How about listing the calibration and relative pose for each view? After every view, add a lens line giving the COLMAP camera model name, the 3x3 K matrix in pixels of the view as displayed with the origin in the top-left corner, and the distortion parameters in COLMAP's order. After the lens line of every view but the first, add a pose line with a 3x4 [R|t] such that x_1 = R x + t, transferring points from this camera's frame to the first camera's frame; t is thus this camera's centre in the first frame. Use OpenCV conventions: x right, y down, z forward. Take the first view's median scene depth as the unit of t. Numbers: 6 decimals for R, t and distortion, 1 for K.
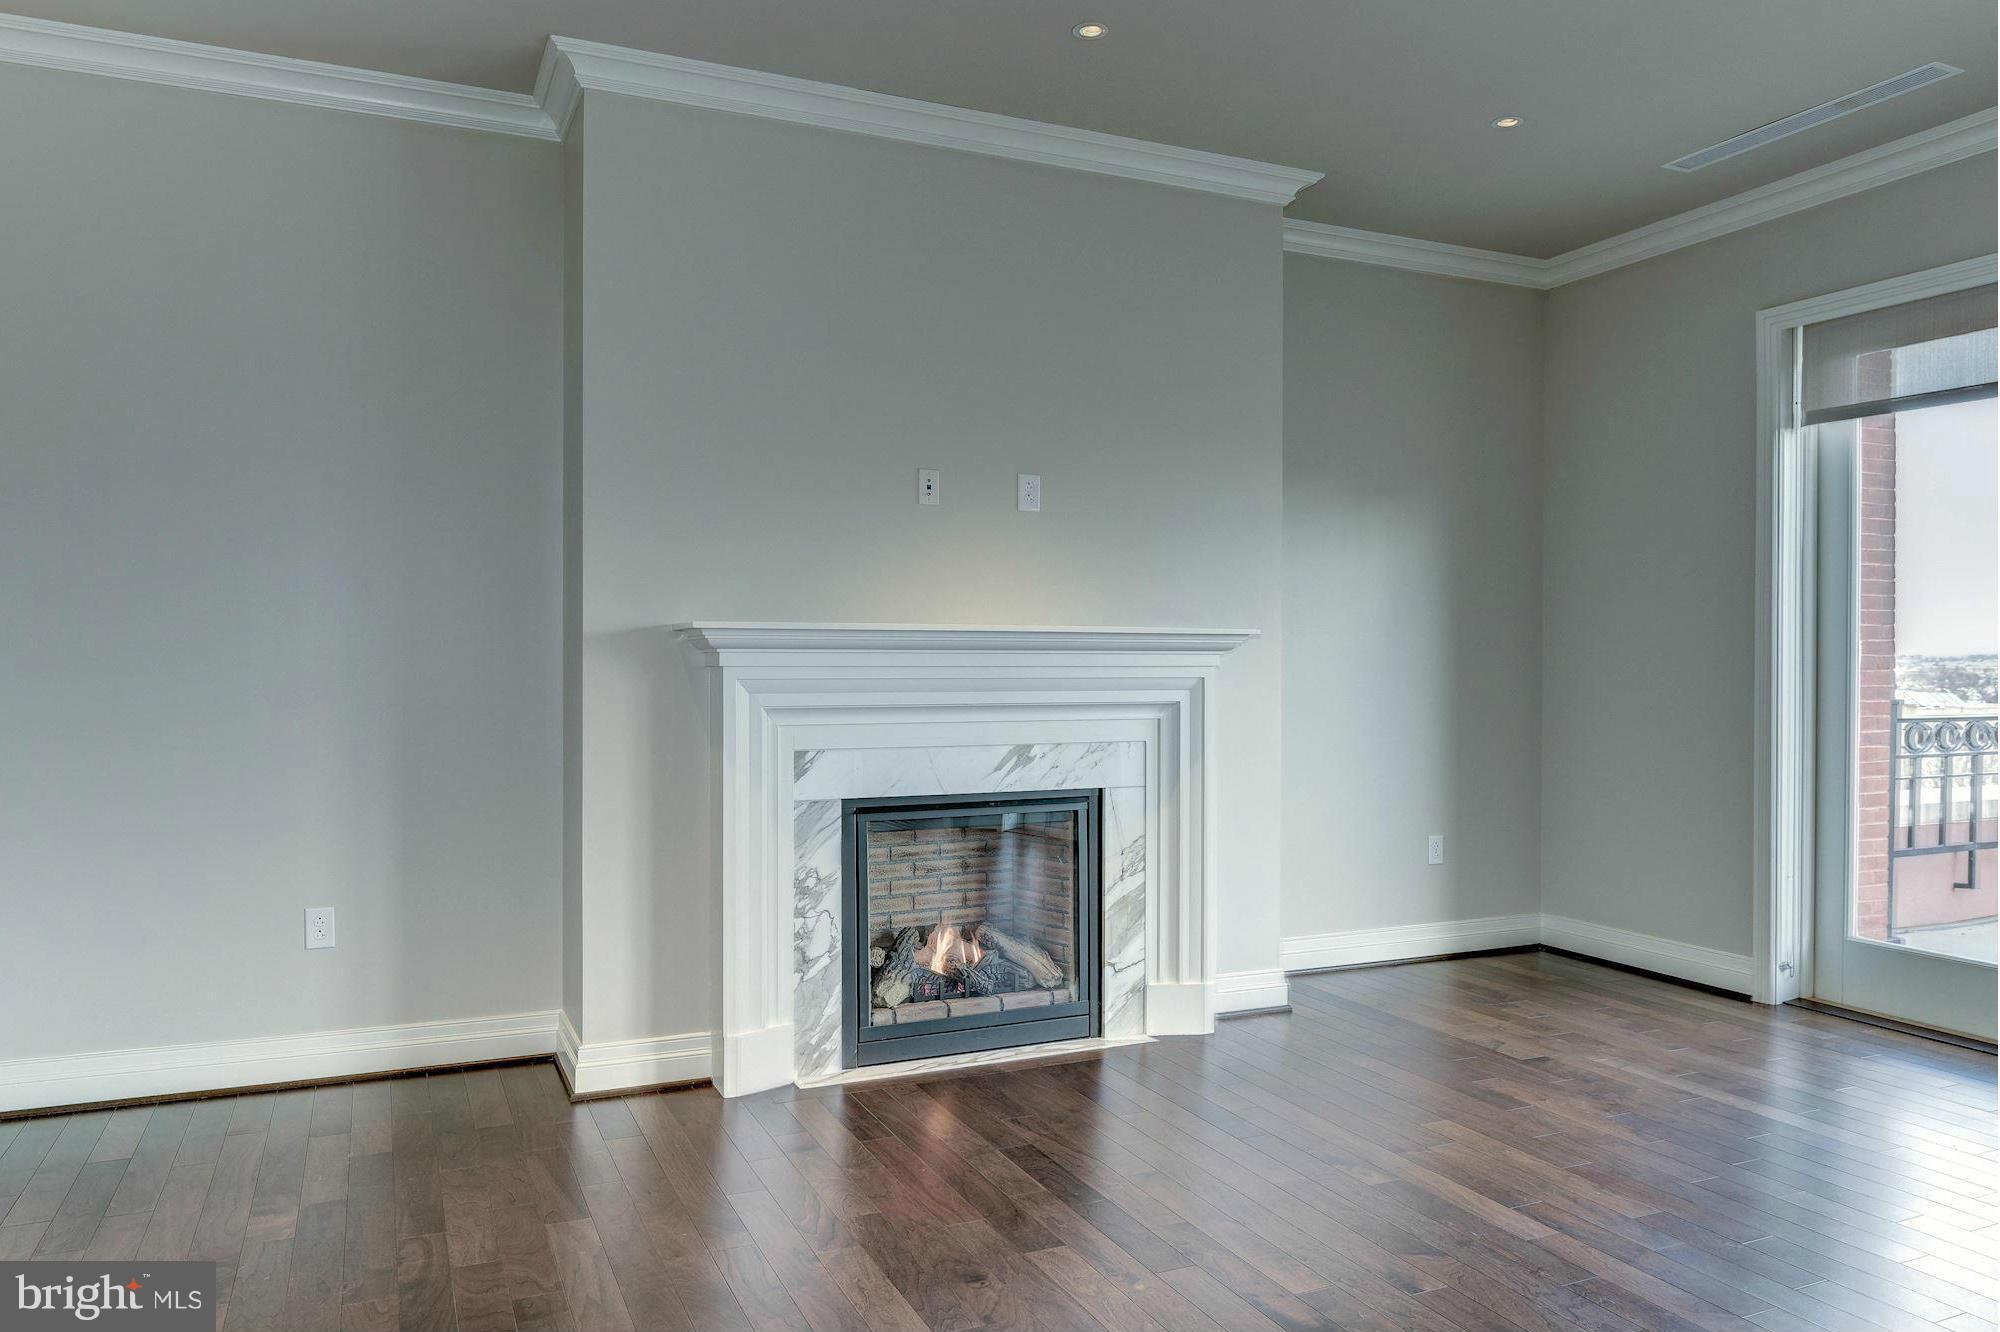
lens RADIAL K [[952.6, 0, 1008.4], [0, 952.6, 667.9], [0, 0, 1]] dist [-0.002785, -0.001748]
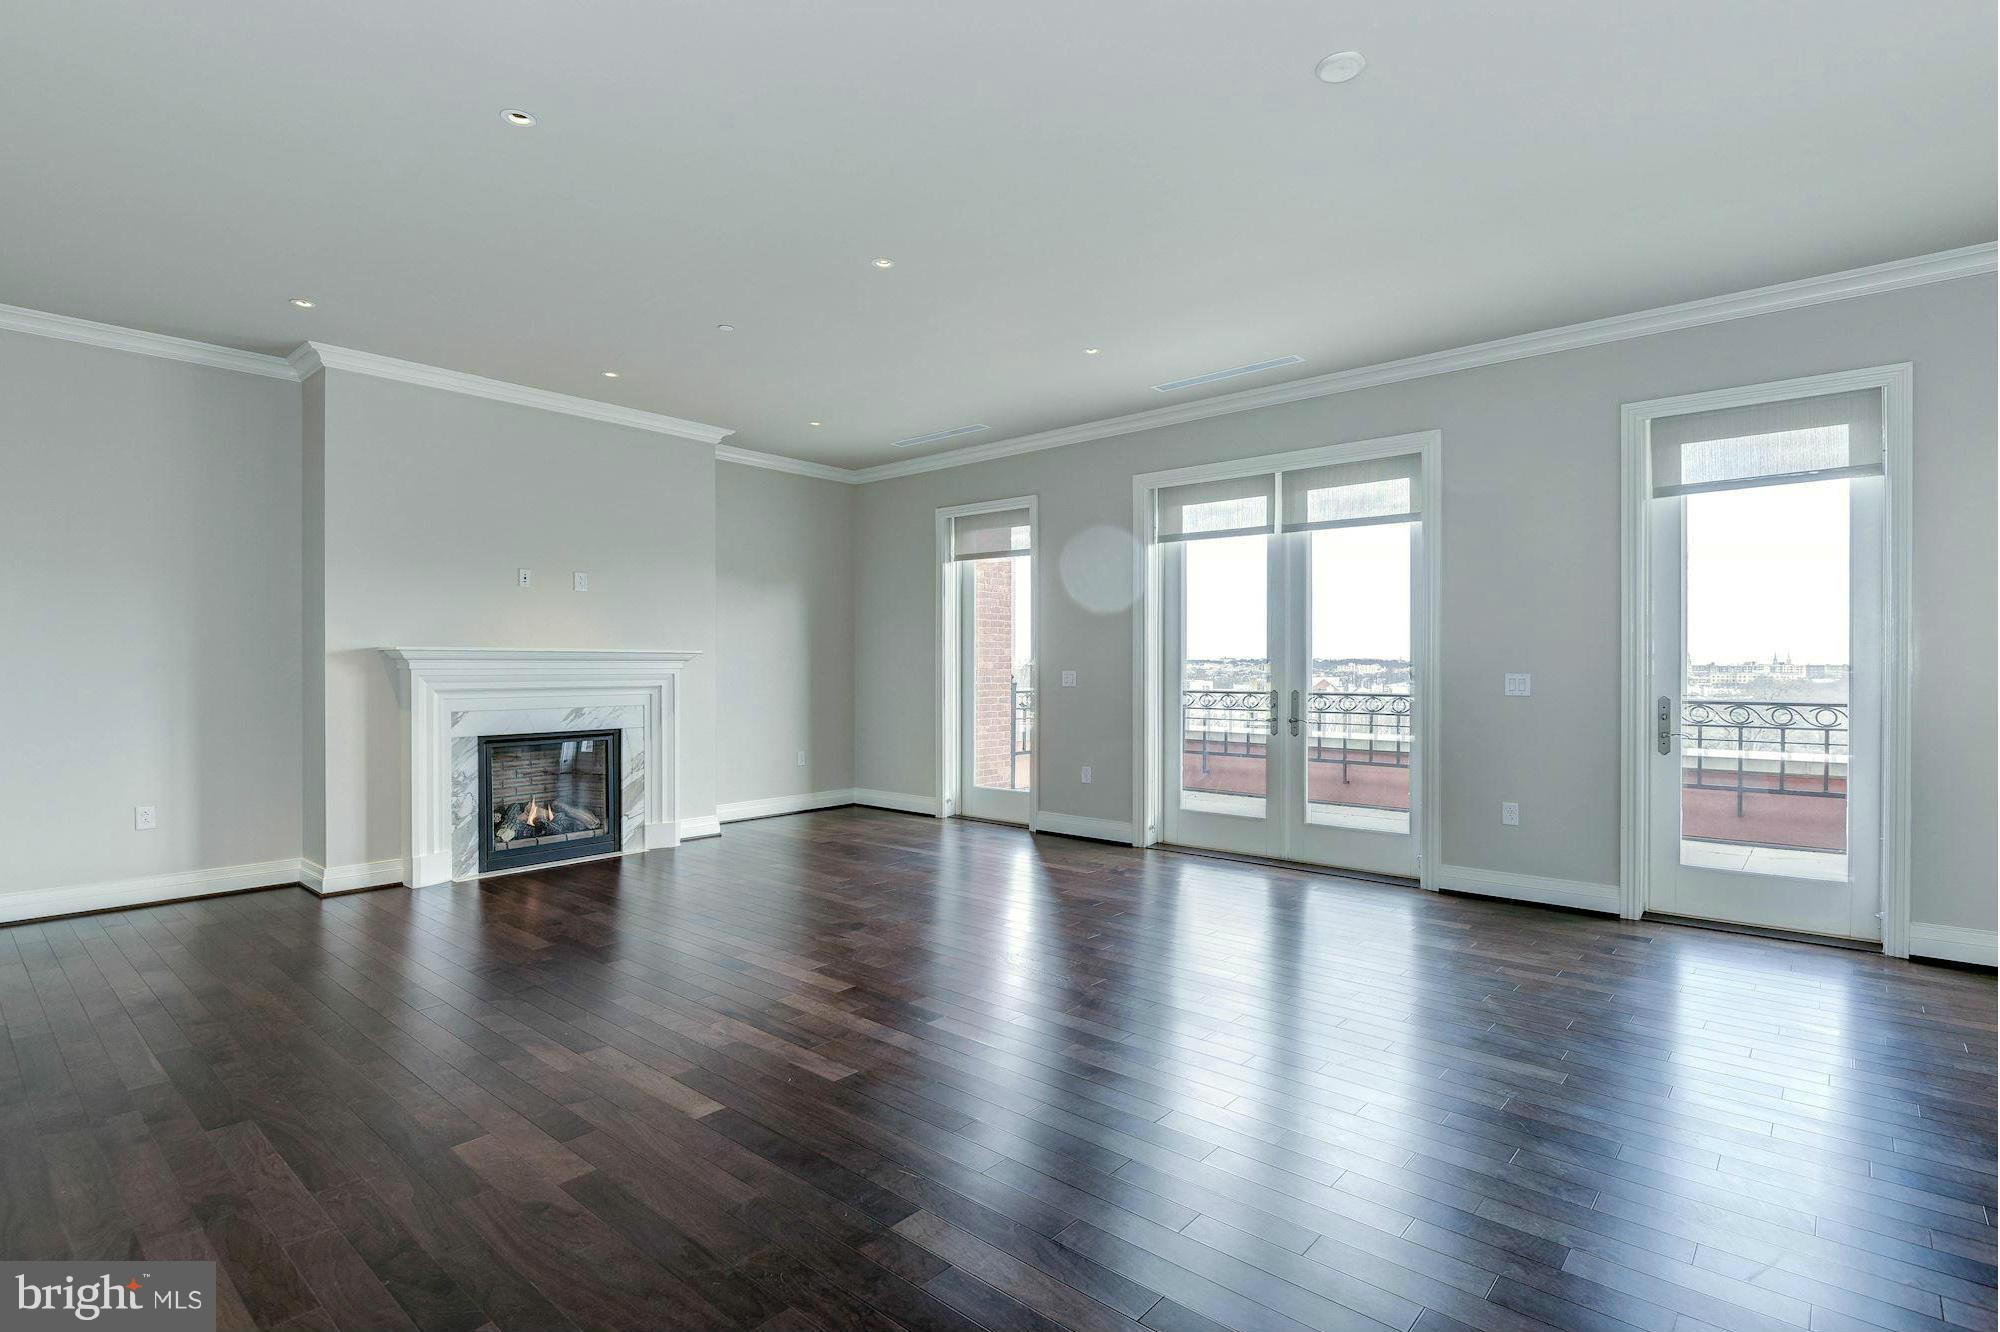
lens RADIAL K [[952.6, 0, 1008.4], [0, 952.6, 667.9], [0, 0, 1]] dist [-0.002785, -0.001748]
pose [[0.899280, -0.003310, 0.437361, -0.046366], [0.003824, 0.999993, -0.000295, 0.000741], [-0.437357, 0.001937, 0.899286, -1.202803]]
